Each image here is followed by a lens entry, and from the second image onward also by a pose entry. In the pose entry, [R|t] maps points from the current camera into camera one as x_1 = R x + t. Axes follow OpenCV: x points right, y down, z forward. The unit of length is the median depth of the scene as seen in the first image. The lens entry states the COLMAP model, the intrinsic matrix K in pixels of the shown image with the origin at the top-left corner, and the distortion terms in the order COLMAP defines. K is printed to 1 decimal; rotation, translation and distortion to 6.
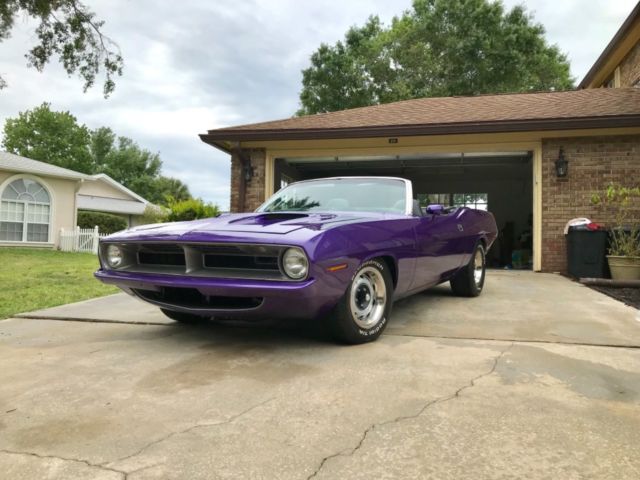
lens RADIAL K [[531.6, 0, 314.6], [0, 531.6, 218.5], [0, 0, 1]] dist [0.022333, -0.034947]
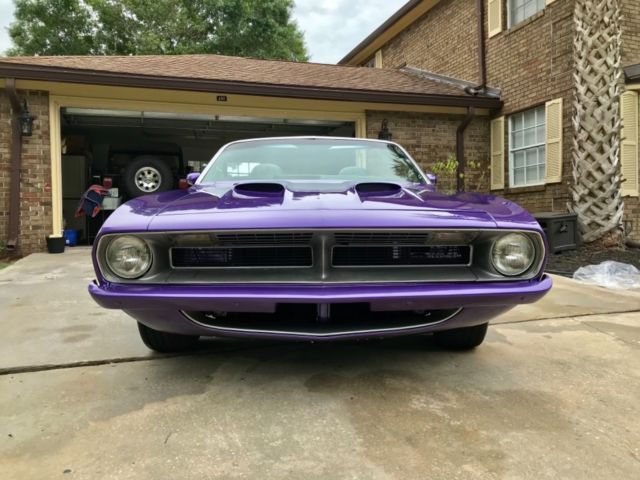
lens RADIAL K [[531.6, 0, 316.6], [0, 531.6, 226.7], [0, 0, 1]] dist [0.022333, -0.034947]
pose [[0.842032, -0.034927, 0.538295, -0.215962], [-0.005611, 0.997281, 0.073485, -0.001250], [-0.539398, -0.064897, 0.839546, 0.183236]]
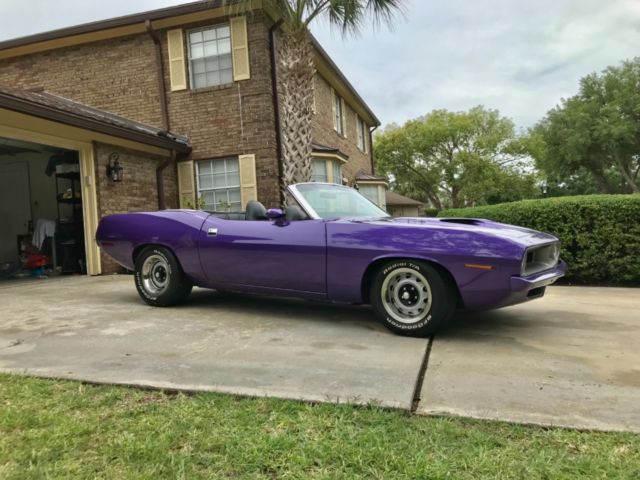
lens RADIAL K [[531.6, 0, 320.1], [0, 531.6, 224.9], [0, 0, 1]] dist [0.022333, -0.034947]
pose [[0.016524, -0.001360, 0.999863, -0.575483], [-0.008822, 0.999960, 0.001506, 0.001247], [-0.999825, -0.008846, 0.016512, 0.572899]]
